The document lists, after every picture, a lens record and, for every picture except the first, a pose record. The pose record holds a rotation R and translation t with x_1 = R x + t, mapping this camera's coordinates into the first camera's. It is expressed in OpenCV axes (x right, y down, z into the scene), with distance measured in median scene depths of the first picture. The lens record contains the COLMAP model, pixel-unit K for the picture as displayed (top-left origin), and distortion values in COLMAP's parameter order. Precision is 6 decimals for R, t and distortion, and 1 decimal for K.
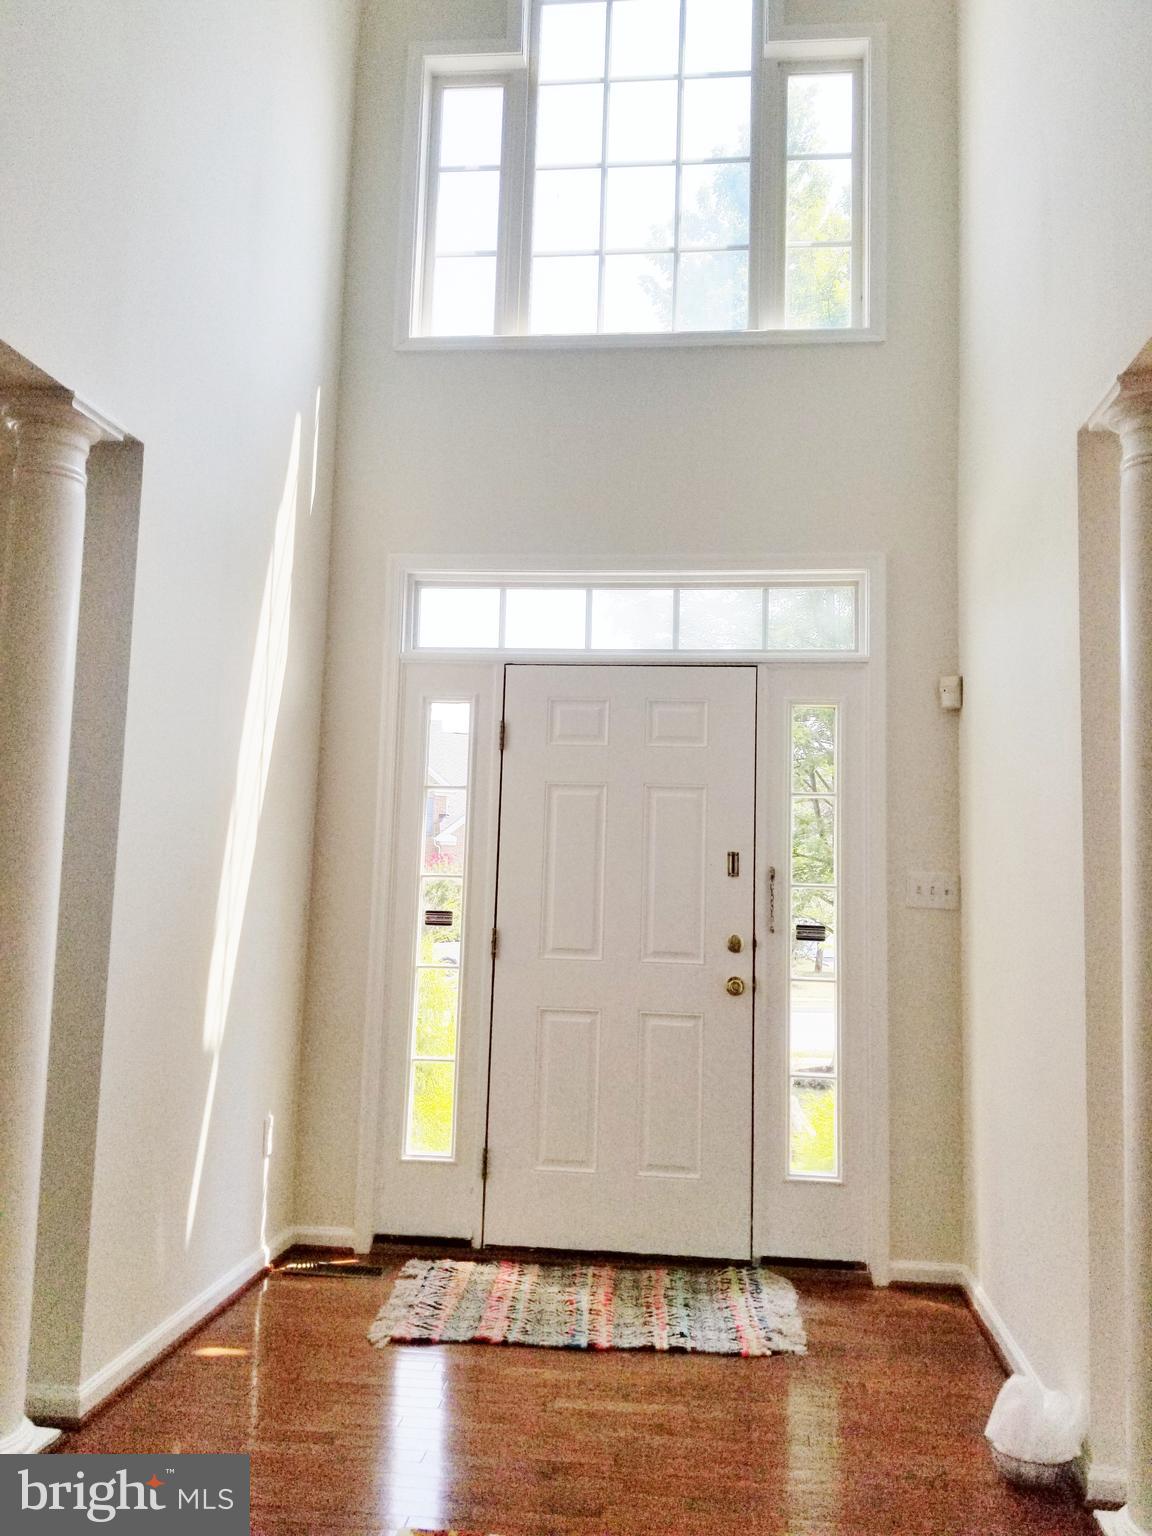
lens RADIAL K [[1201.0, 0, 586.1], [0, 1201.0, 753.1], [0, 0, 1]] dist [0.076081, -0.130547]
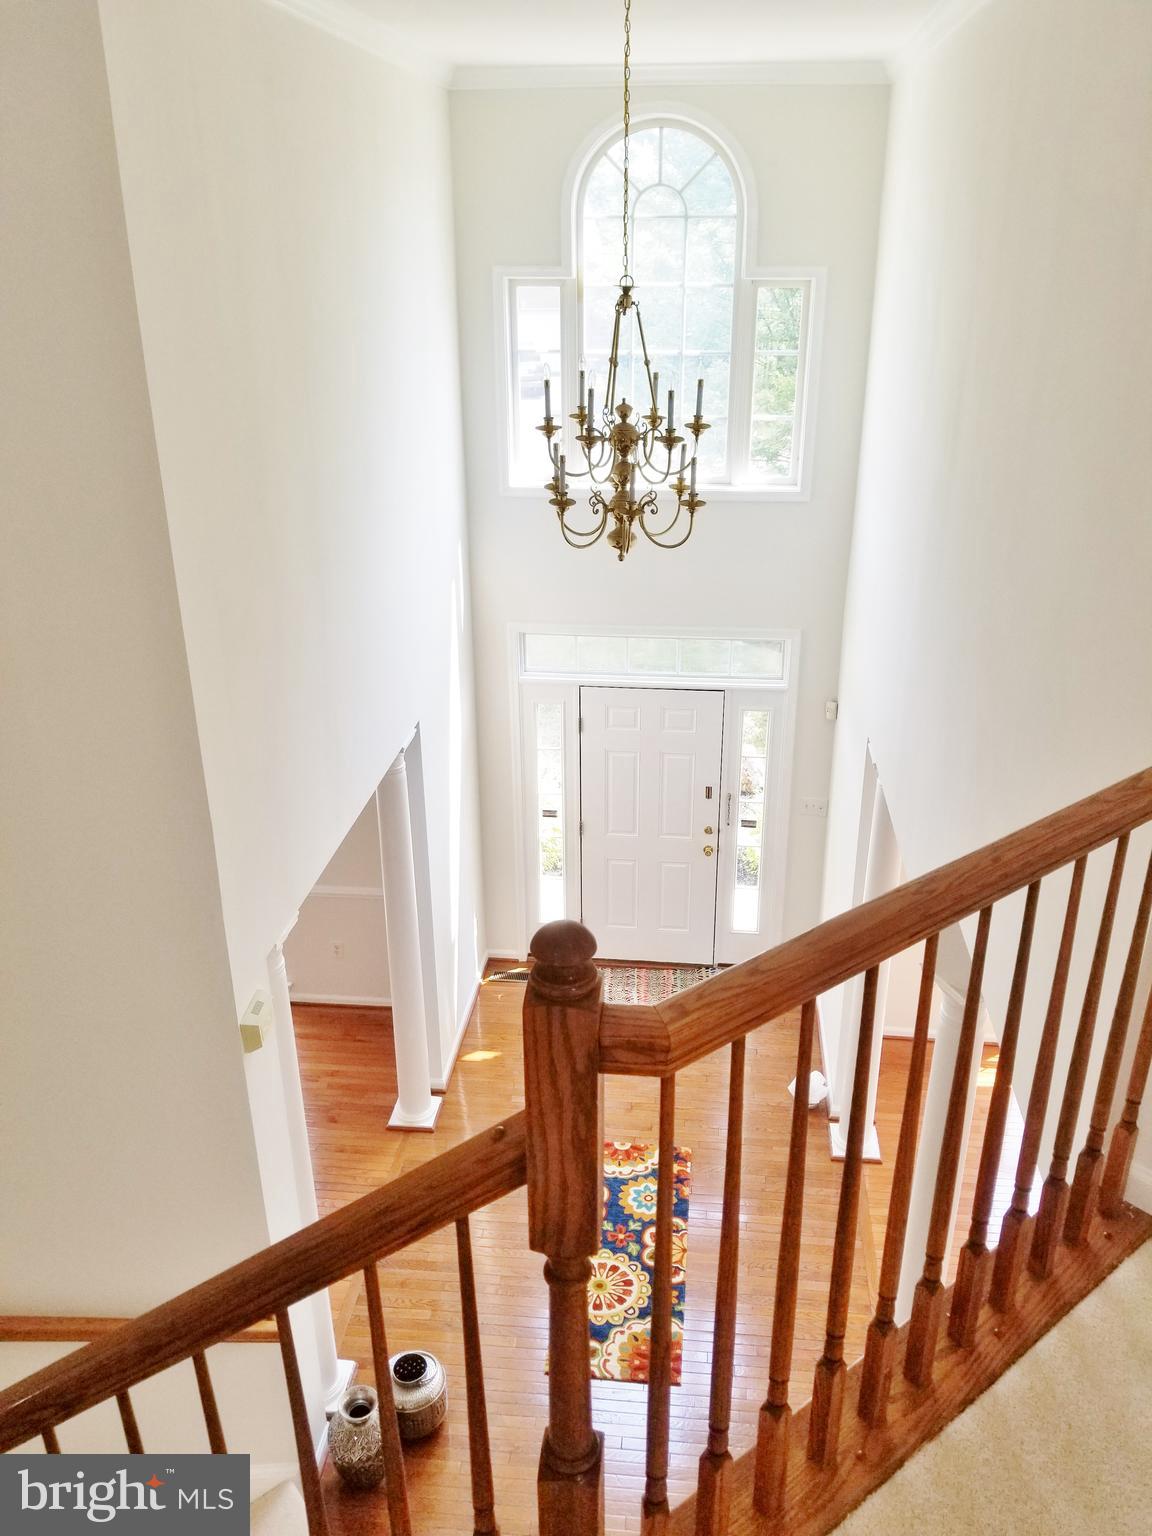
lens RADIAL K [[1201.0, 0, 580.4], [0, 1201.0, 760.4], [0, 0, 1]] dist [0.076081, -0.130547]
pose [[0.999300, -0.036330, -0.008970, -0.057369], [0.035897, 0.862976, 0.503969, -0.895337], [-0.010568, -0.503938, 0.863675, -0.578135]]
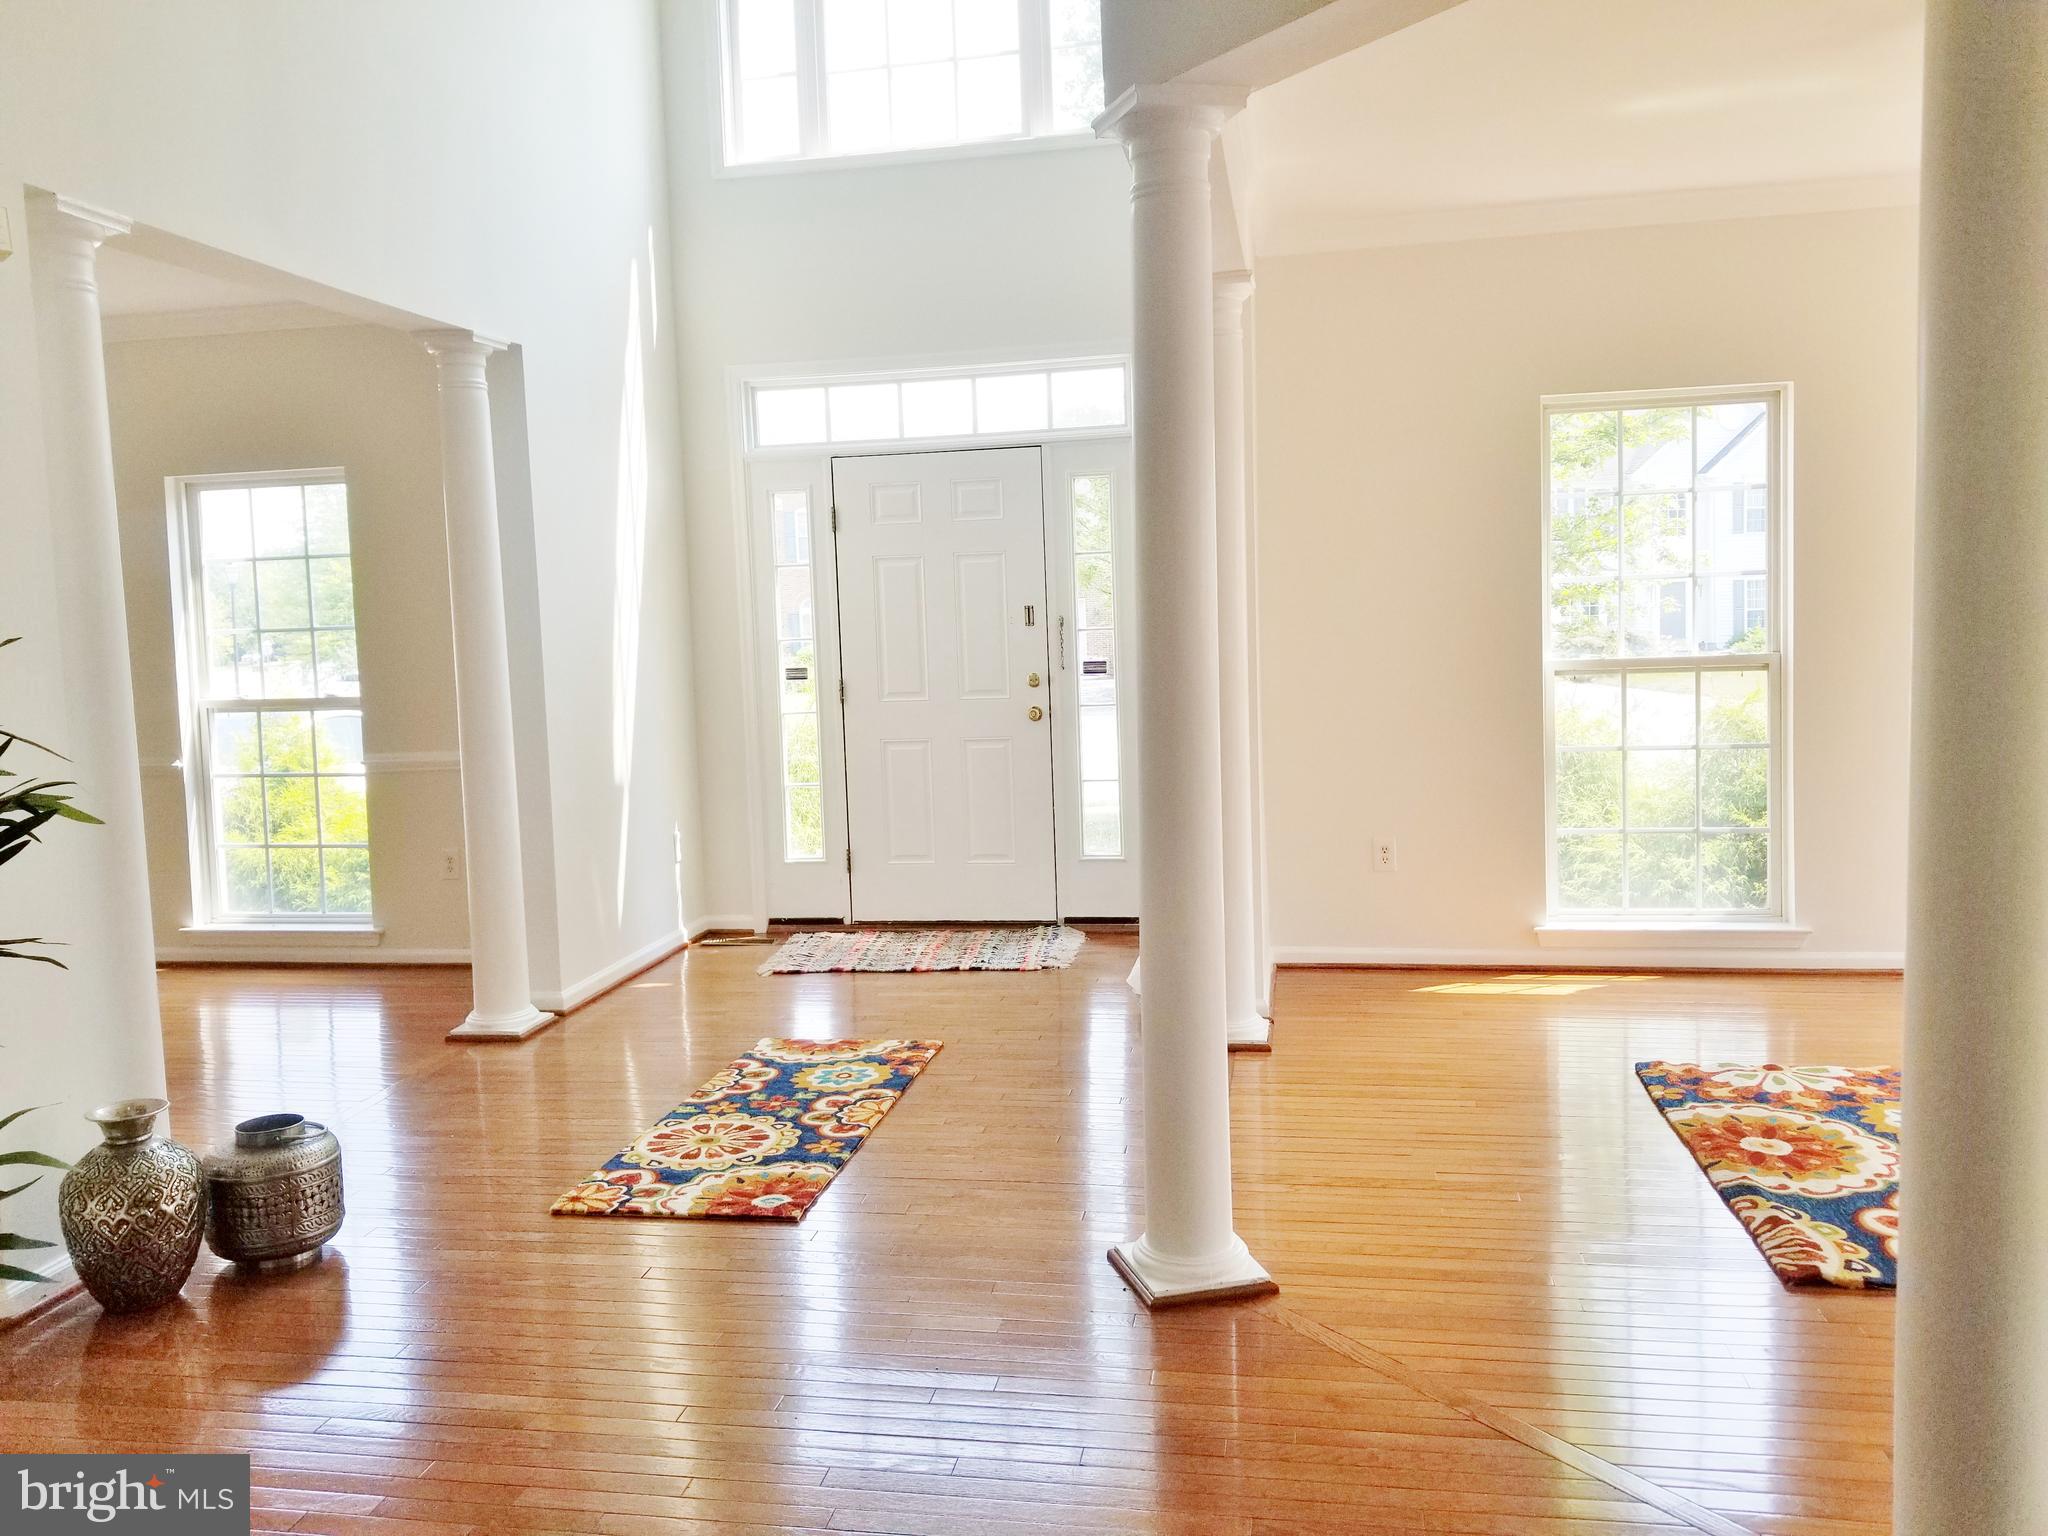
lens RADIAL K [[1601.3, 0, 1007.2], [0, 1601.3, 736.1], [0, 0, 1]] dist [0.076081, -0.130547]
pose [[0.996230, -0.057619, -0.064854, 0.197748], [0.069205, 0.978633, 0.193618, -0.103340], [0.052313, -0.197377, 0.978931, -0.608739]]
